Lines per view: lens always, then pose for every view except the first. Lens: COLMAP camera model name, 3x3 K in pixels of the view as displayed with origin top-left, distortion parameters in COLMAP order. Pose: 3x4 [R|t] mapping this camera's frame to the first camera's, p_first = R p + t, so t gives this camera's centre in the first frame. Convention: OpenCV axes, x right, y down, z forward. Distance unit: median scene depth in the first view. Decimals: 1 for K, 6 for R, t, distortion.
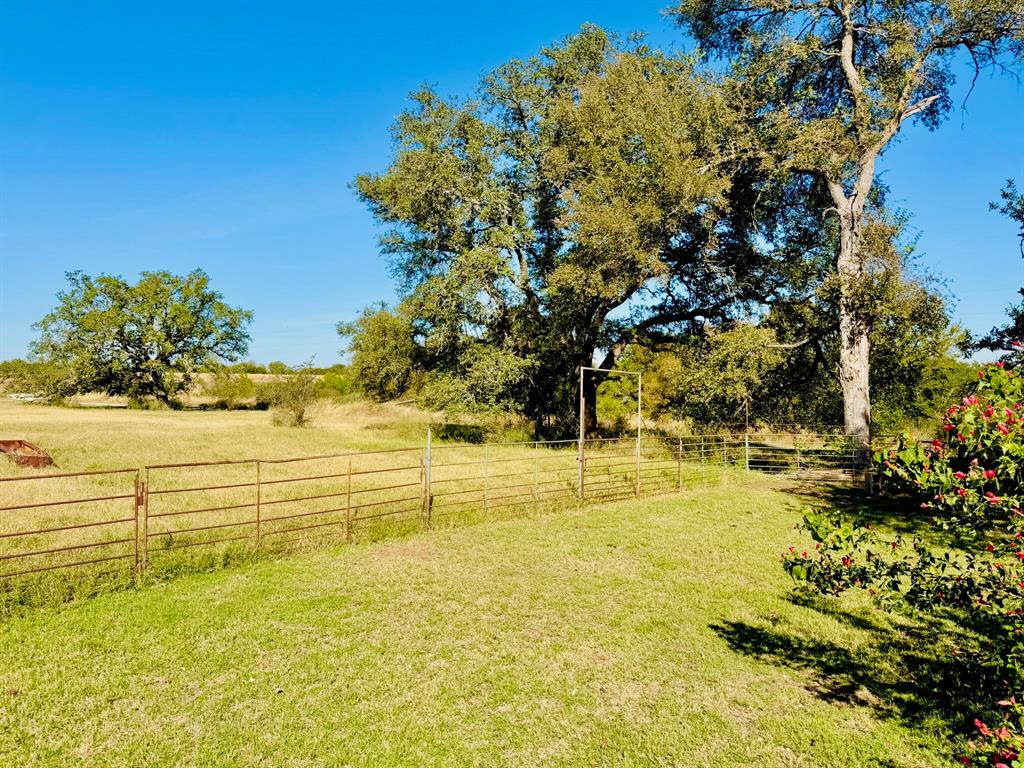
lens RADIAL K [[721.1, 0, 518.9], [0, 721.1, 381.2], [0, 0, 1]] dist [0.104811, -0.142774]
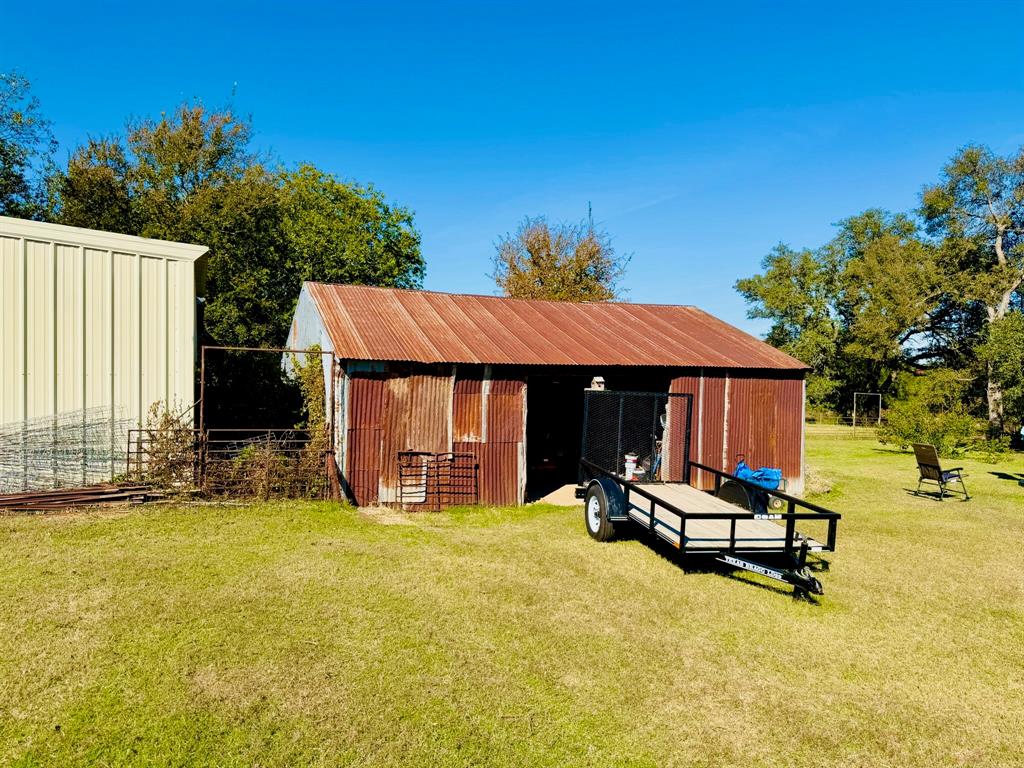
lens RADIAL K [[721.1, 0, 518.9], [0, 721.1, 381.2], [0, 0, 1]] dist [0.104811, -0.142774]
pose [[0.915931, 0.000291, -0.401336, 0.015230], [0.002672, 0.999973, 0.006824, -0.042027], [0.401327, -0.007323, 0.915906, -1.025018]]
